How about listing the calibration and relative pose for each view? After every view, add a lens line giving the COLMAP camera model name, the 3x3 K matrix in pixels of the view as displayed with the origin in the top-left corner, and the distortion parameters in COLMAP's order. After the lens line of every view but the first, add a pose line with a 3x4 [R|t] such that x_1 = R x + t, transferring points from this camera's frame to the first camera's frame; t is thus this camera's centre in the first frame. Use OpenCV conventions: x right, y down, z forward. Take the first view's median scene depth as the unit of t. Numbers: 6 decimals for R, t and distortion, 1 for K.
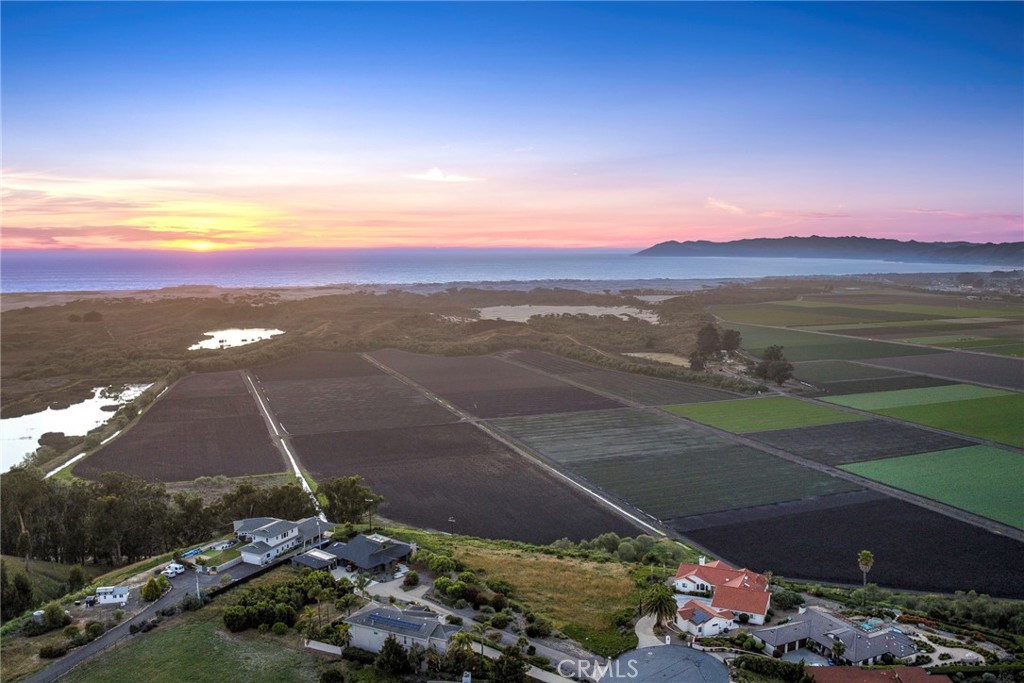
lens RADIAL K [[852.5, 0, 517.8], [0, 852.5, 338.6], [0, 0, 1]] dist [-0.095567, -0.030332]
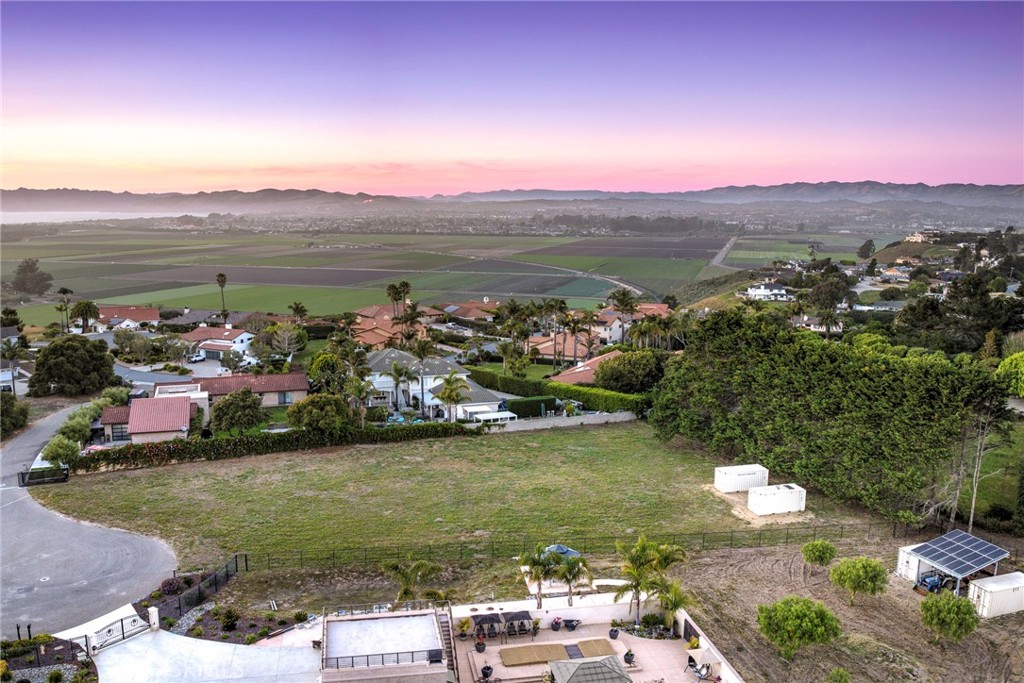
lens RADIAL K [[852.5, 0, 525.3], [0, 852.5, 349.3], [0, 0, 1]] dist [-0.095567, -0.030332]
pose [[0.633678, -0.122263, 0.763875, -0.057171], [0.070416, 0.992449, 0.100434, 0.043938], [-0.770386, -0.009854, 0.637502, -0.049295]]
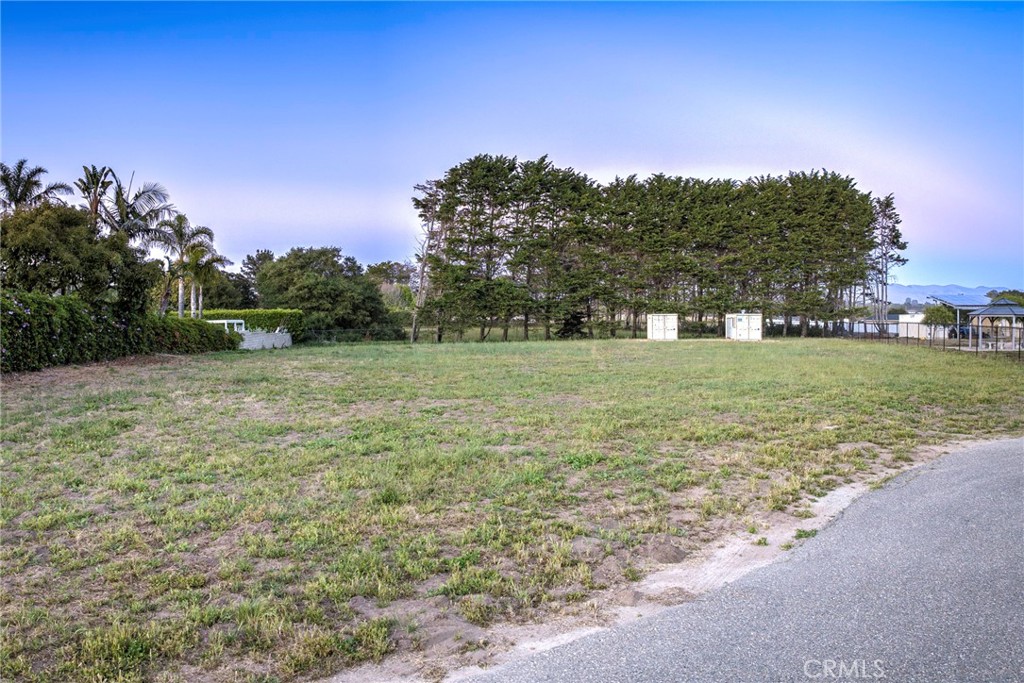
lens RADIAL K [[852.5, 0, 519.6], [0, 852.5, 333.7], [0, 0, 1]] dist [-0.095567, -0.030332]
pose [[-0.509032, -0.017506, 0.860570, -0.033411], [0.090577, 0.993153, 0.073779, 0.061154], [-0.855969, 0.115503, -0.503960, 0.031739]]
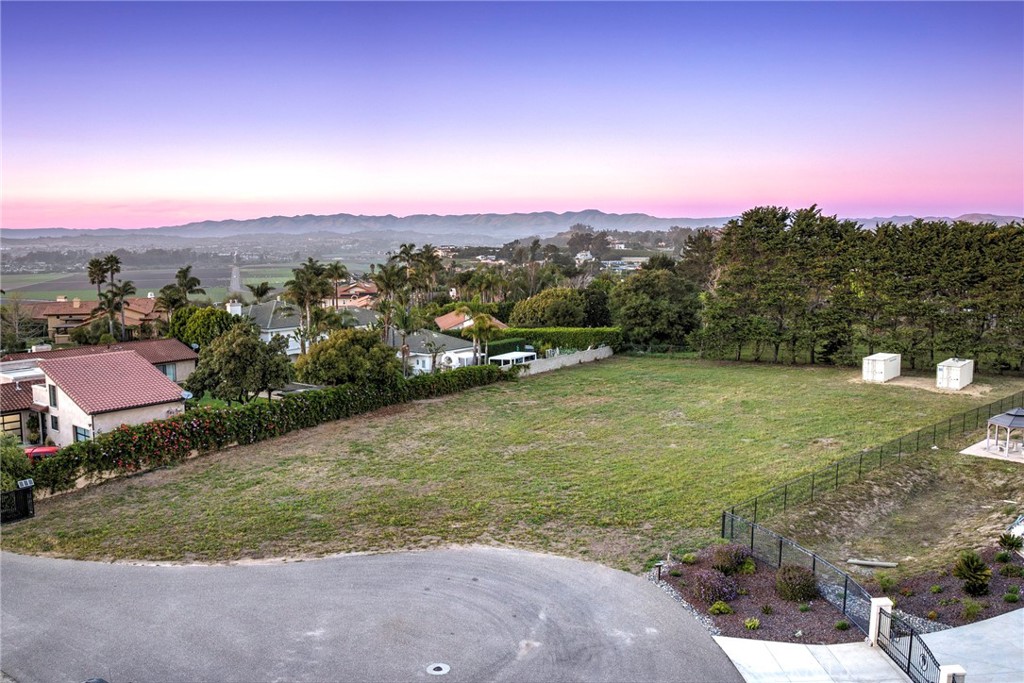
lens RADIAL K [[852.5, 0, 518.7], [0, 852.5, 331.1], [0, 0, 1]] dist [-0.095567, -0.030332]
pose [[0.097395, -0.103852, 0.989813, -0.059148], [0.107058, 0.989863, 0.093323, 0.052729], [-0.989471, 0.096878, 0.107526, 0.011962]]
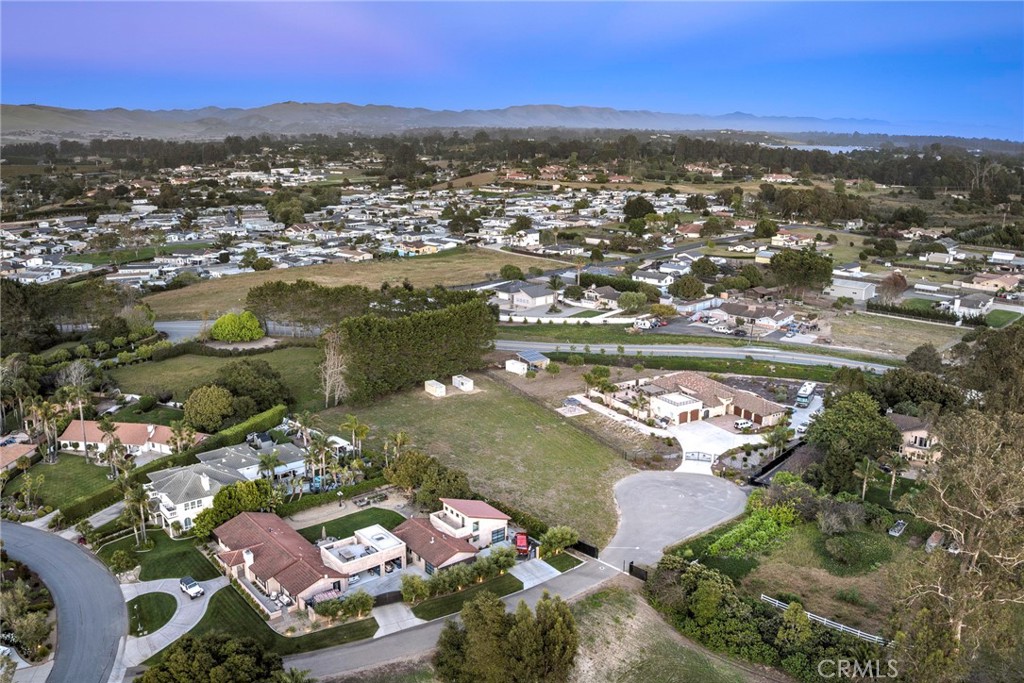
lens RADIAL K [[852.5, 0, 514.5], [0, 852.5, 336.5], [0, 0, 1]] dist [-0.095567, -0.030332]
pose [[-0.936694, -0.089352, 0.338557, -0.052299], [0.030799, 0.942120, 0.333858, 0.000631], [-0.348792, 0.323150, -0.879726, 0.128483]]
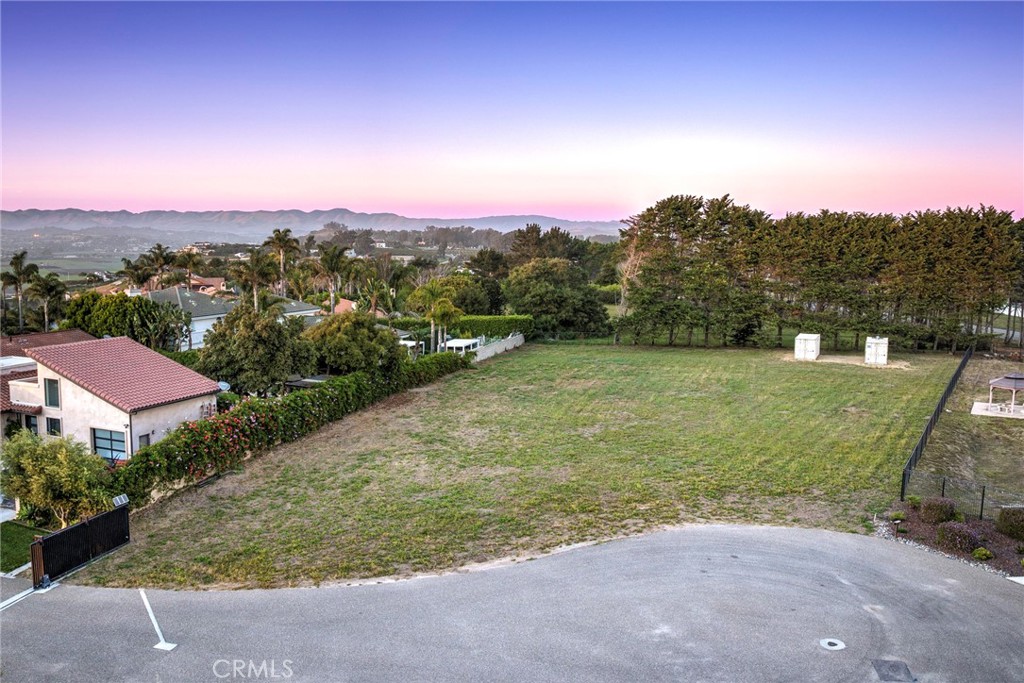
lens RADIAL K [[852.5, 0, 519.3], [0, 852.5, 333.6], [0, 0, 1]] dist [-0.095567, -0.030332]
pose [[-0.193457, -0.106275, 0.975336, -0.055560], [0.090250, 0.987973, 0.125553, 0.052515], [-0.976949, 0.112313, -0.181539, 0.030089]]
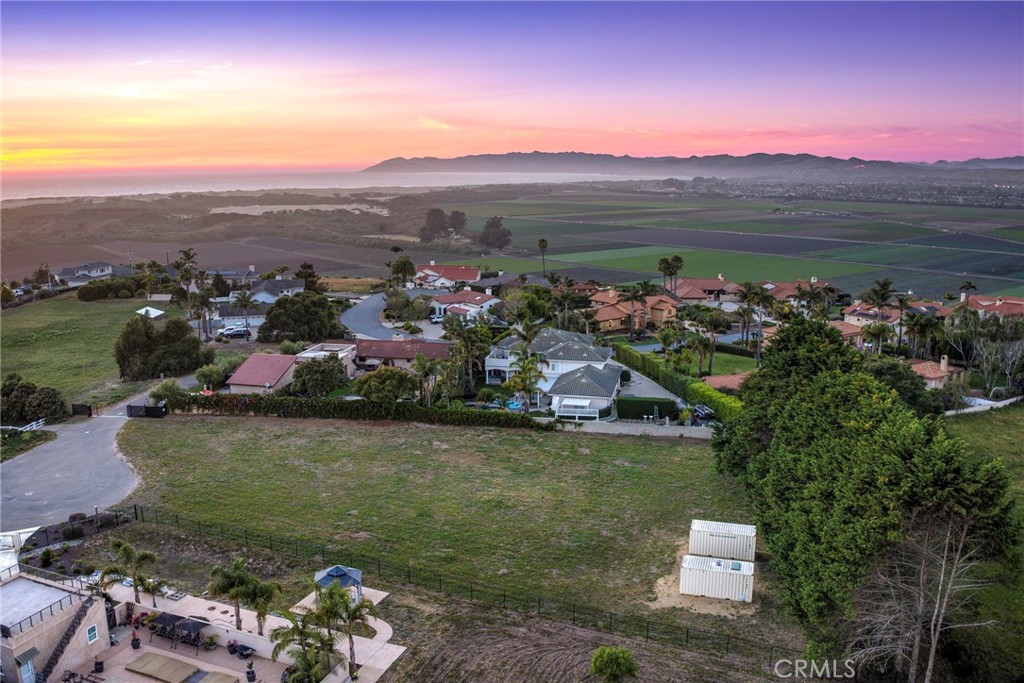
lens RADIAL K [[852.5, 0, 519.9], [0, 852.5, 335.3], [0, 0, 1]] dist [-0.095567, -0.030332]
pose [[0.949930, -0.060875, 0.306475, -0.014193], [0.032902, 0.994873, 0.095630, 0.044485], [-0.310725, -0.080758, 0.947063, -0.067029]]
